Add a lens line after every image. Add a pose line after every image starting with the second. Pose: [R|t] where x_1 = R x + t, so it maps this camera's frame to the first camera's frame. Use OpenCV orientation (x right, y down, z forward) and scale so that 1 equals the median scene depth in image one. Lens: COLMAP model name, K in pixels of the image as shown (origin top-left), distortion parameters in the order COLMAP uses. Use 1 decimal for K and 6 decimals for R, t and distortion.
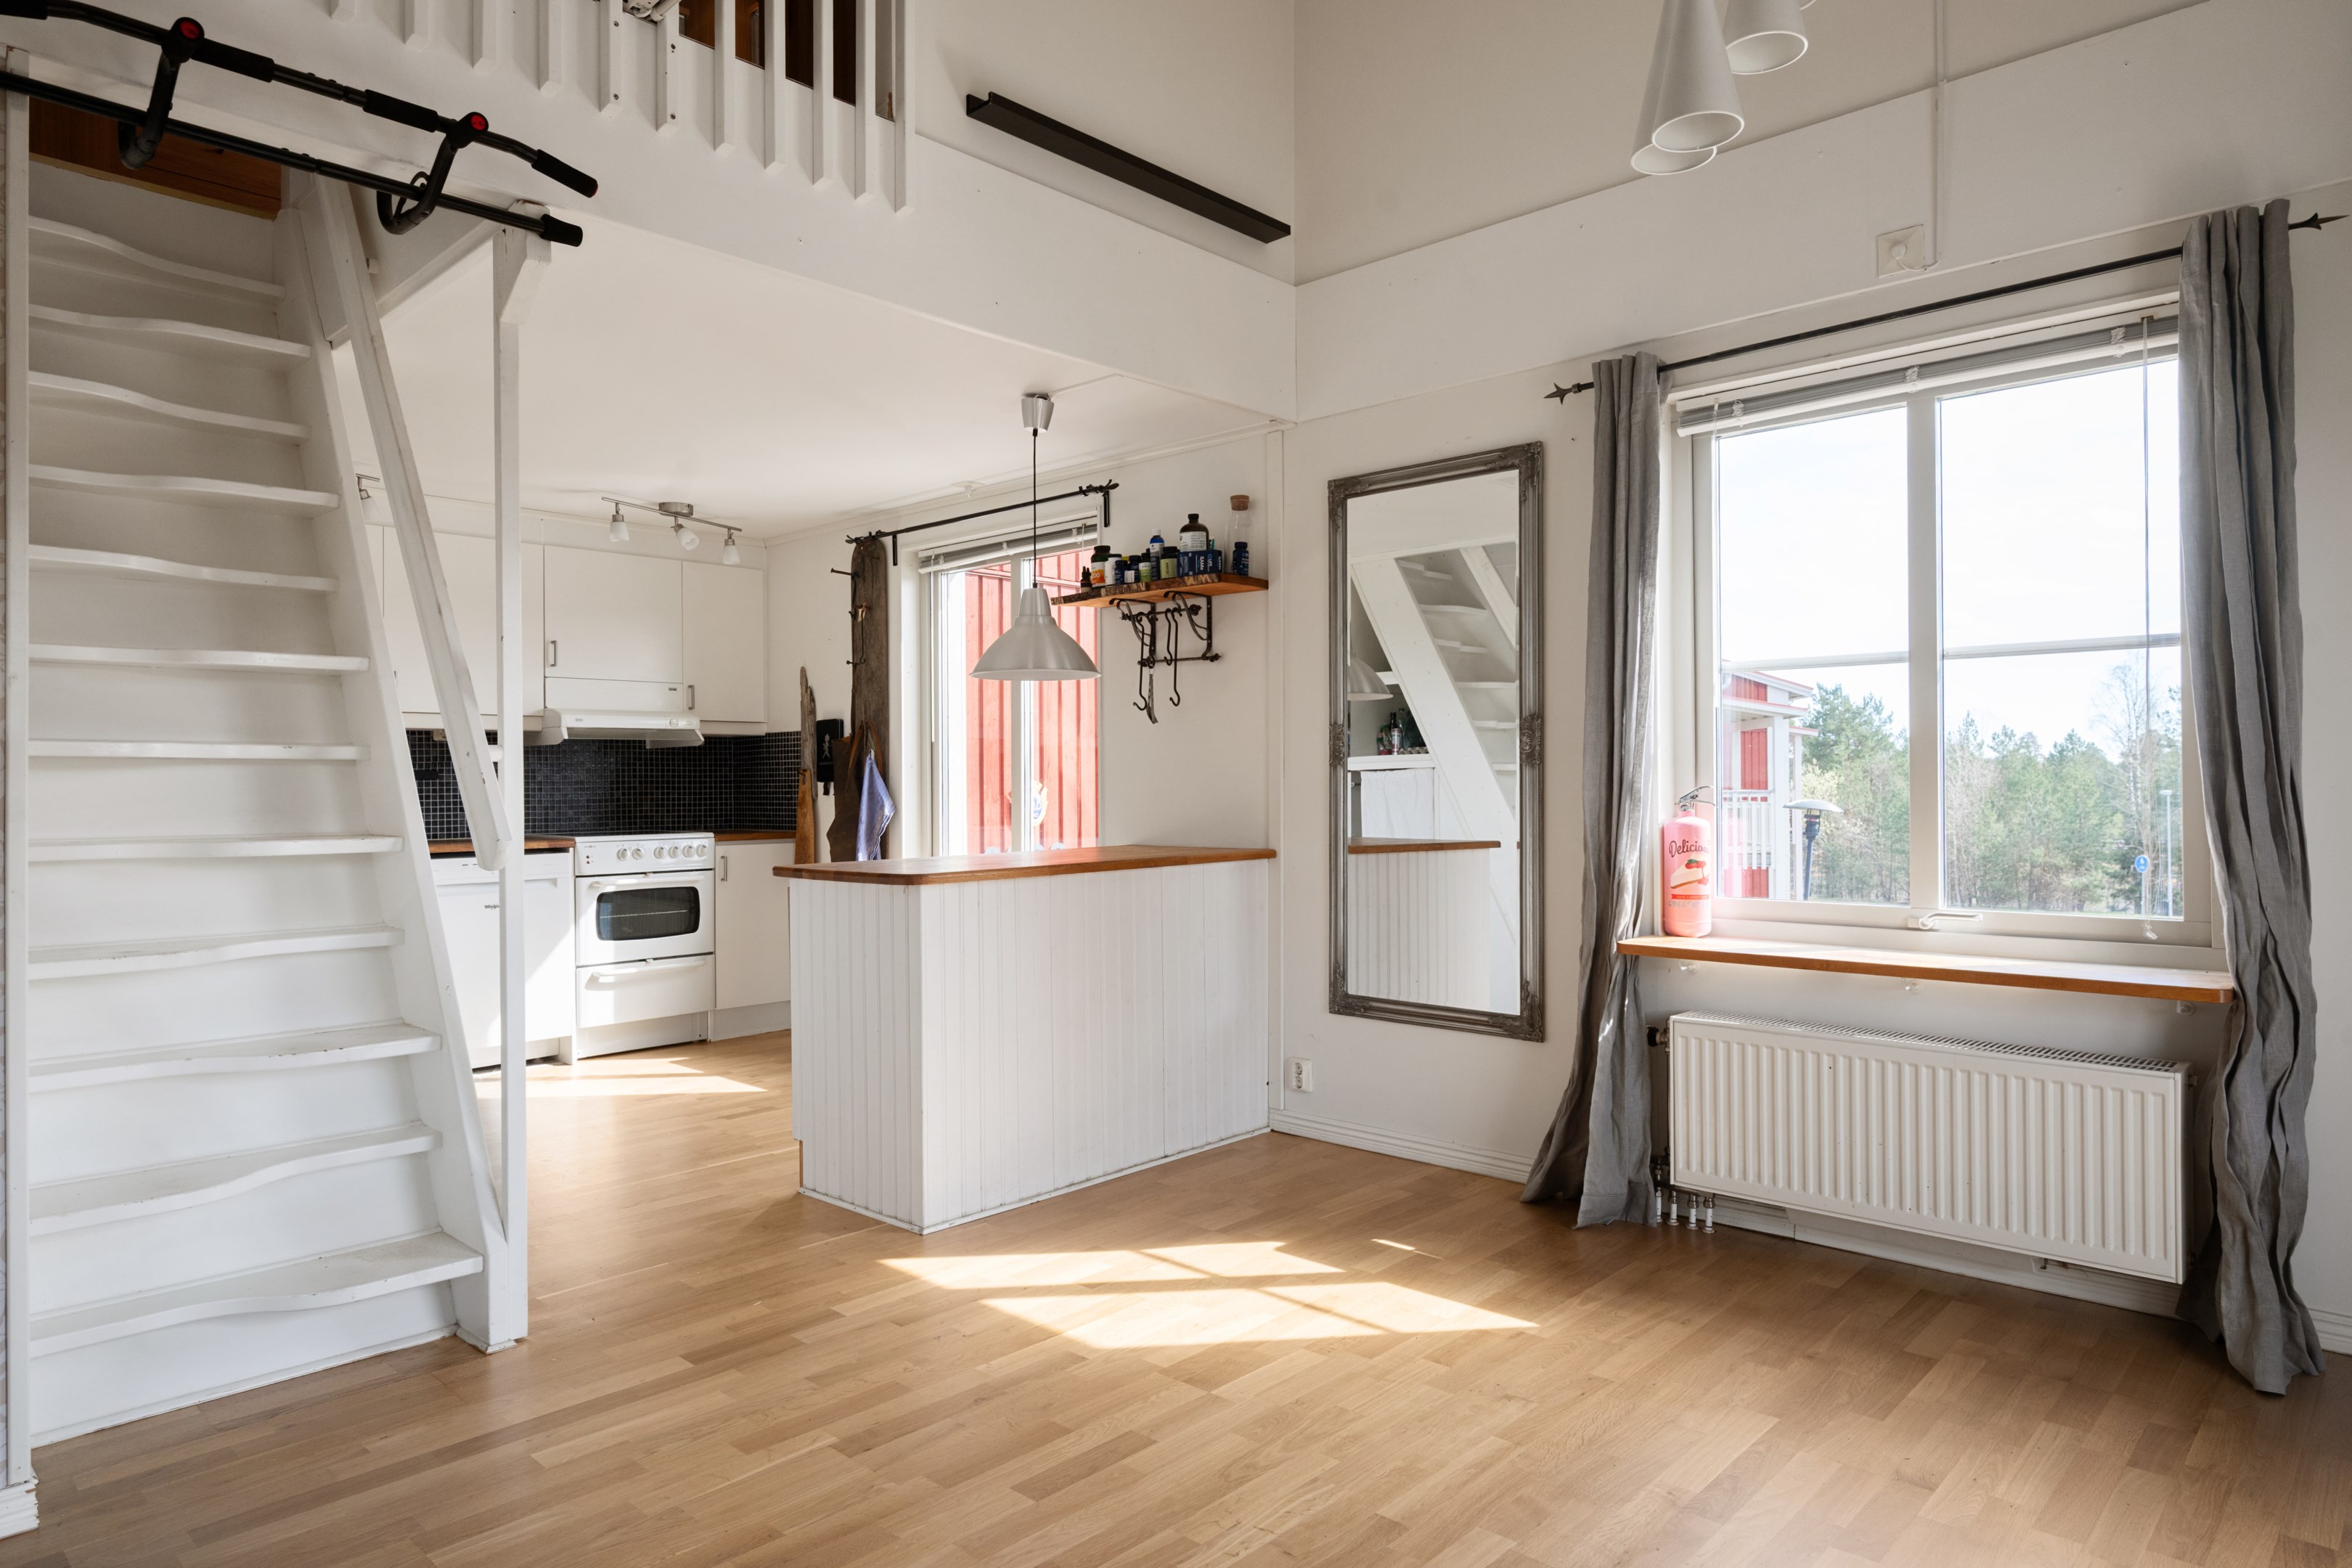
lens RADIAL K [[1385.3, 0, 1163.6], [0, 1385.3, 776.0], [0, 0, 1]] dist [0.007438, -0.003037]
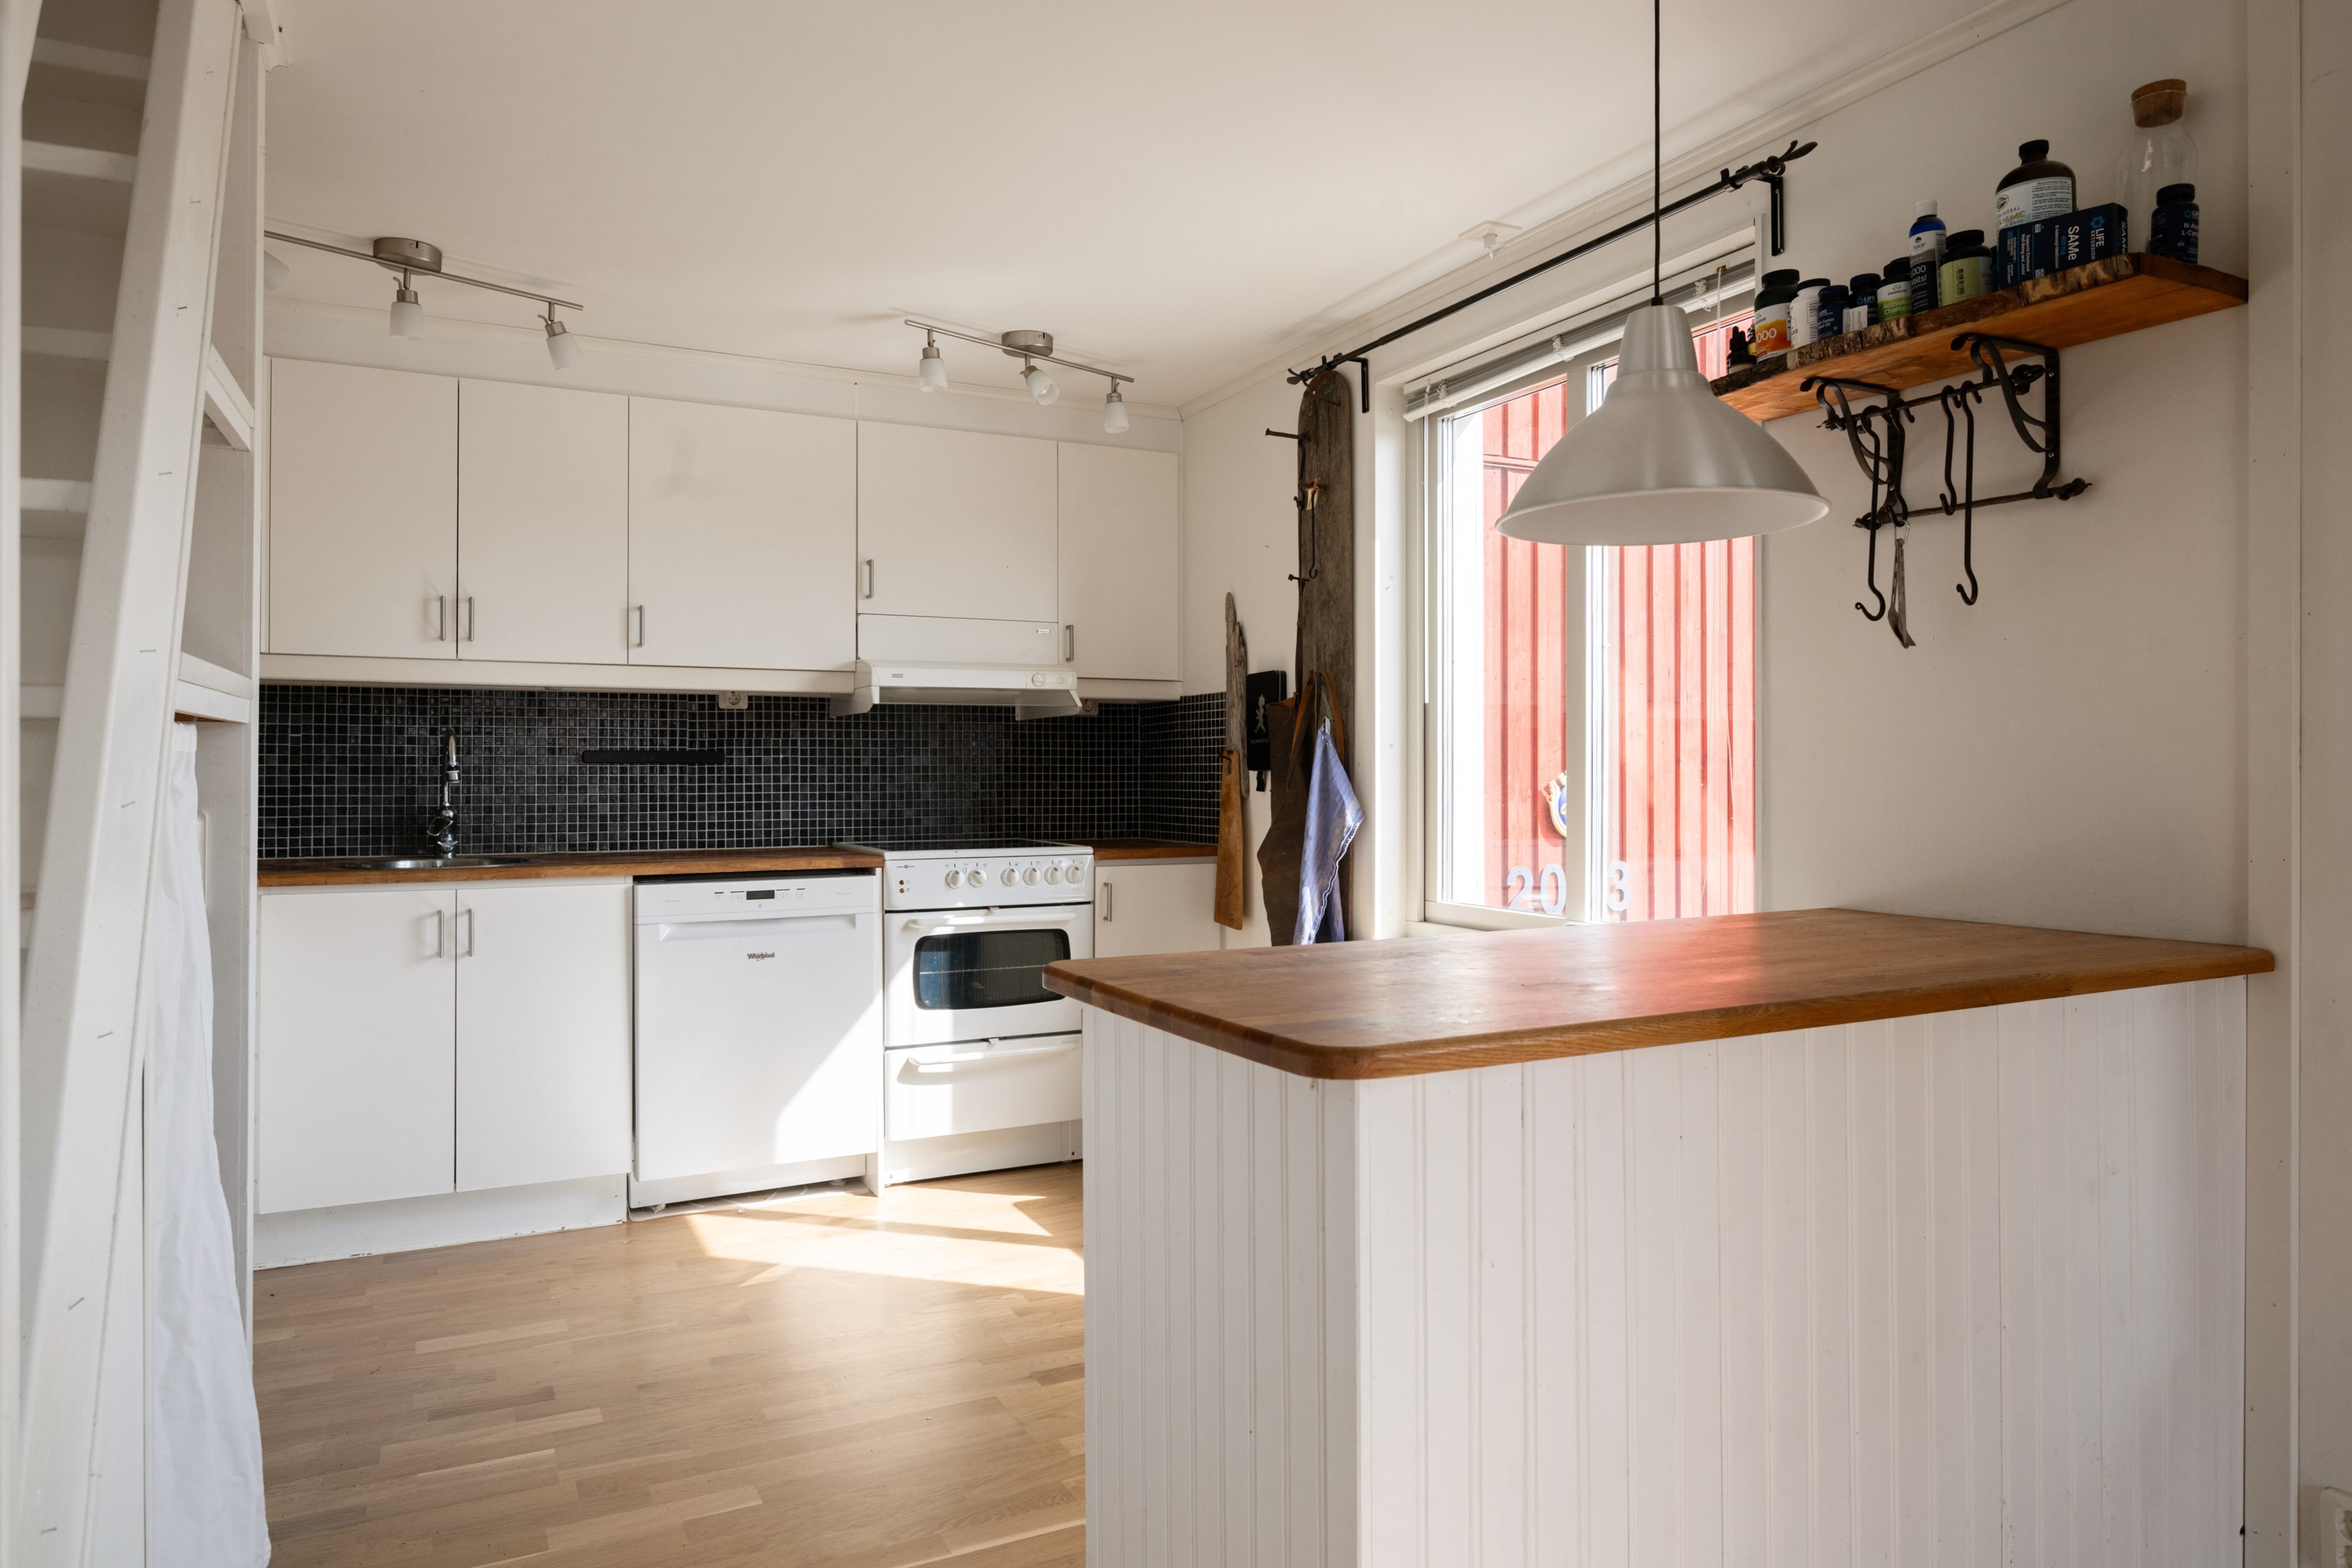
lens RADIAL K [[1449.7, 0, 1181.4], [0, 1449.7, 769.9], [0, 0, 1]] dist [-0.009324, -0.001288]
pose [[0.941419, 0.005492, -0.337195, -0.071282], [-0.003304, 0.999970, 0.007063, -0.000645], [0.337224, -0.005536, 0.941408, 0.483735]]
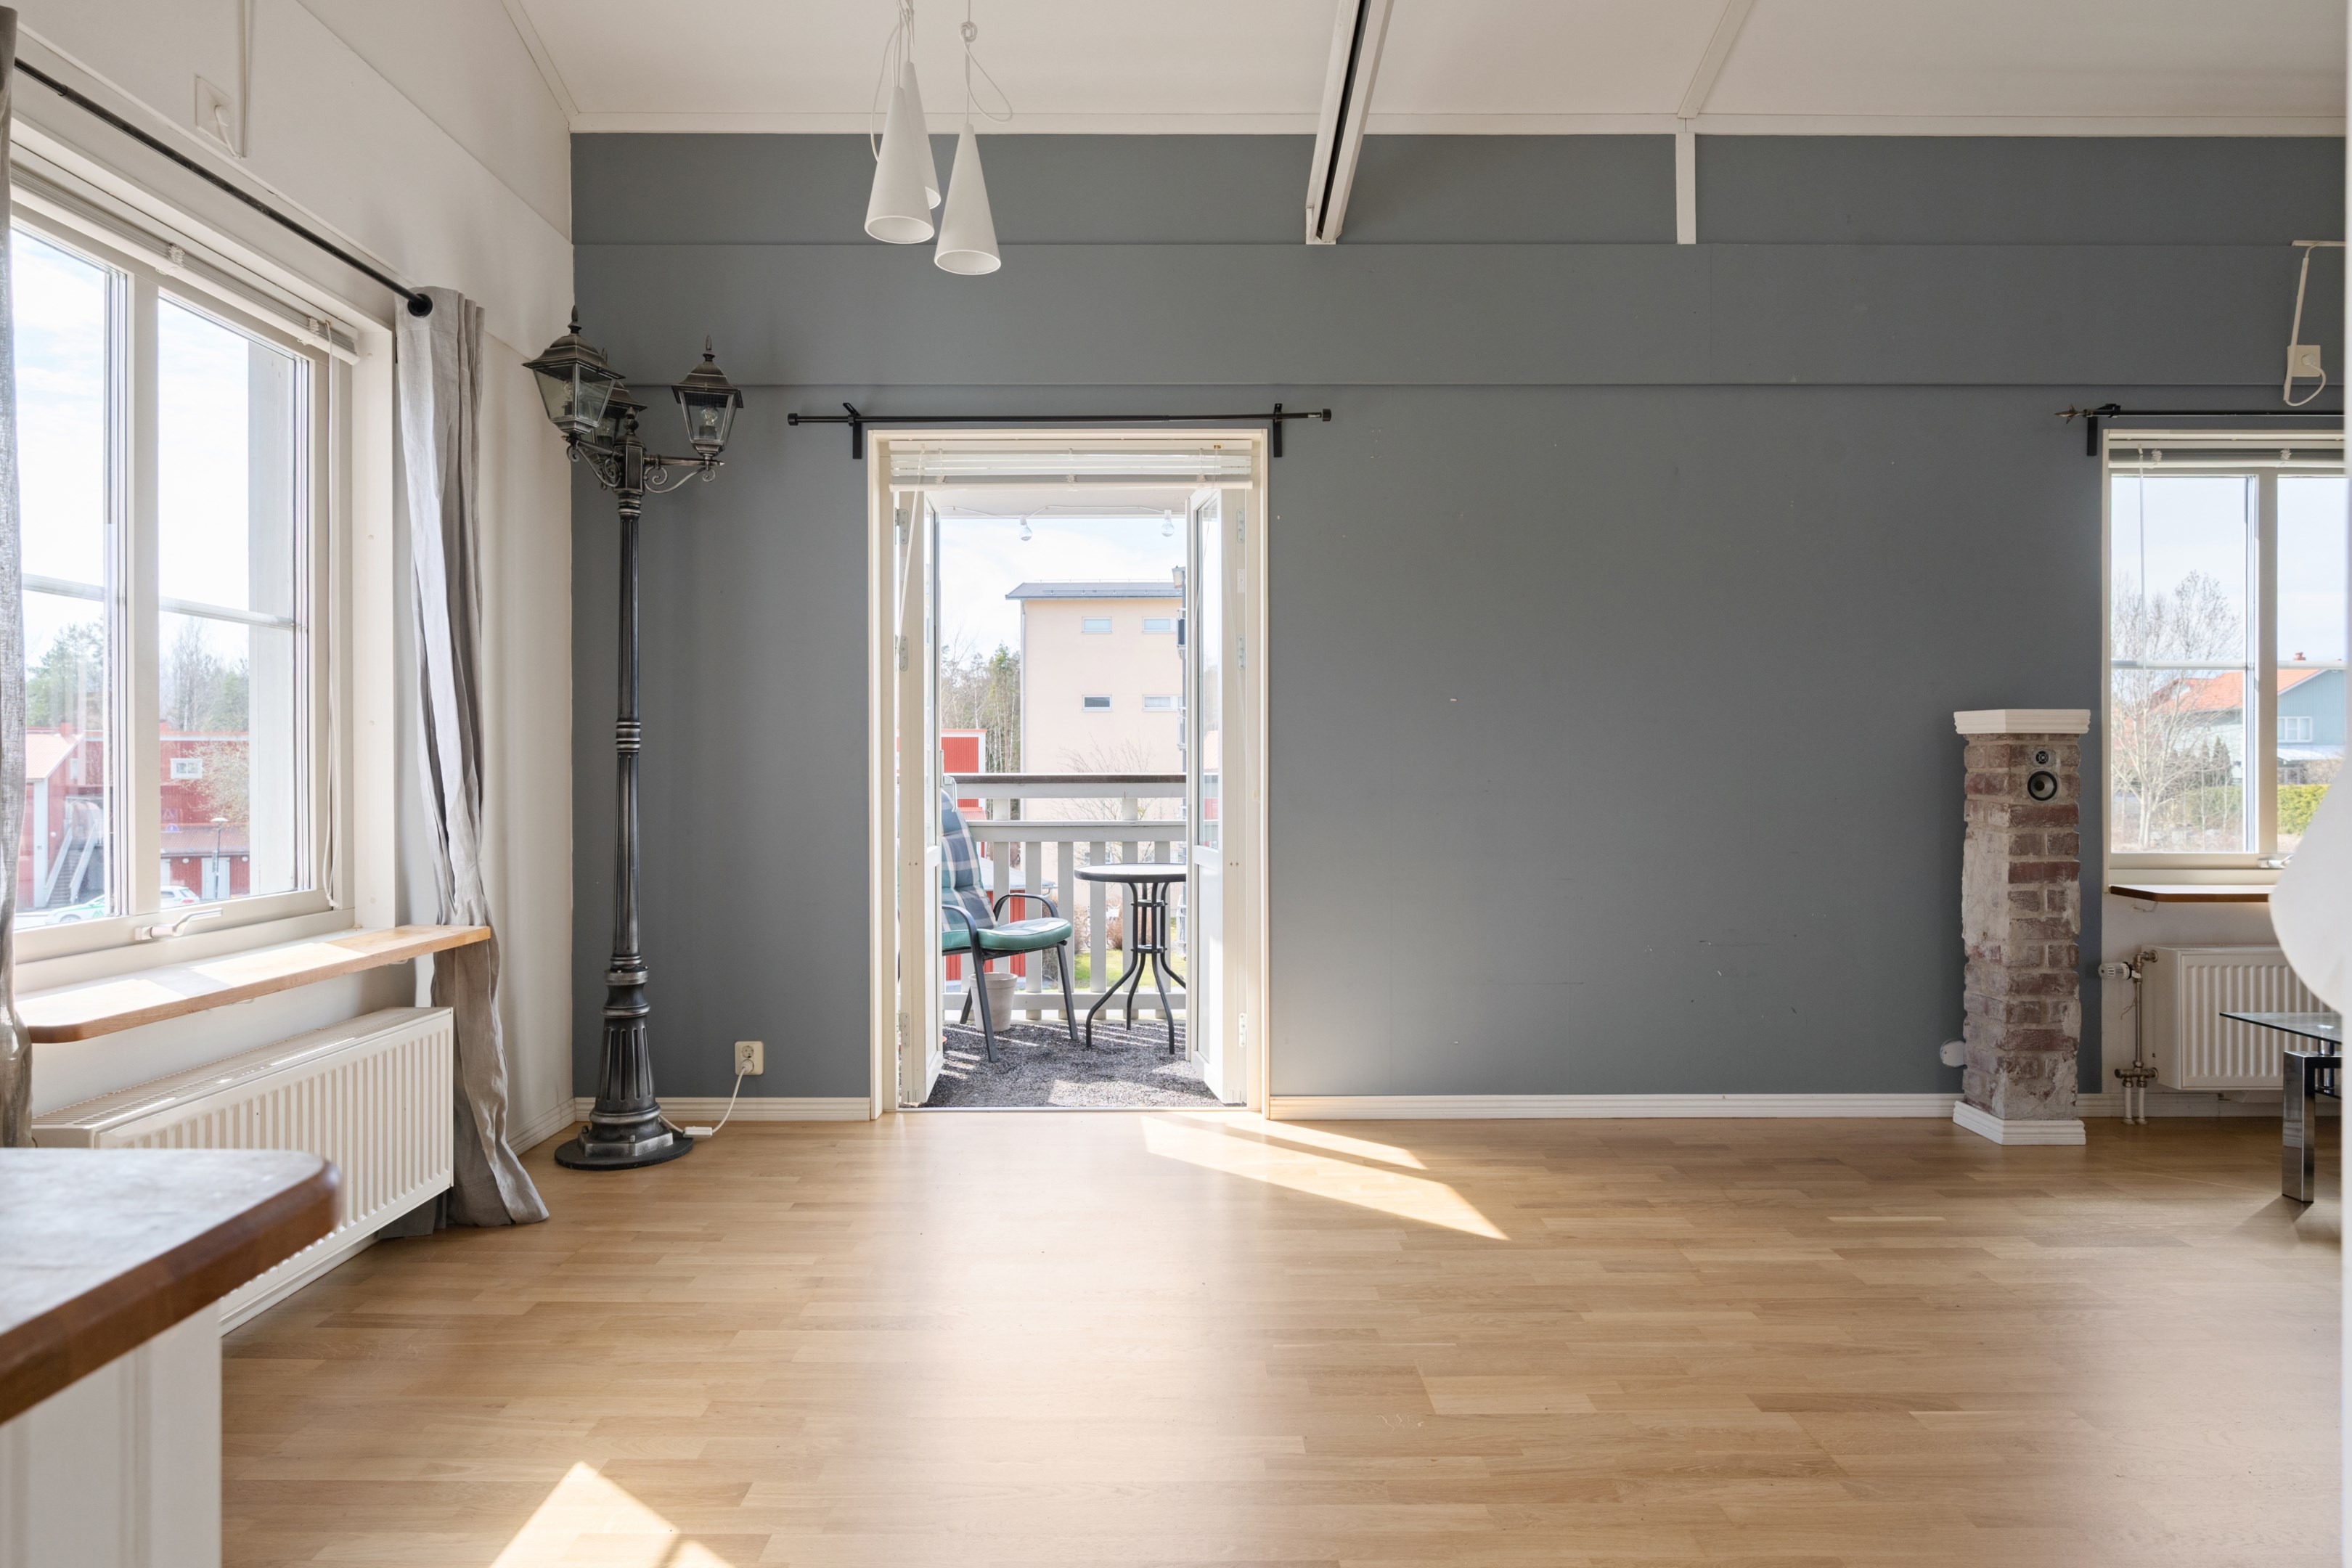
lens RADIAL K [[1385.3, 0, 1174.8], [0, 1385.3, 771.2], [0, 0, 1]] dist [0.007438, -0.003037]
pose [[-0.696394, 0.005315, 0.717640, -0.308119], [0.000827, 0.999978, -0.006604, 0.012311], [-0.717659, -0.004006, -0.696383, 0.788915]]
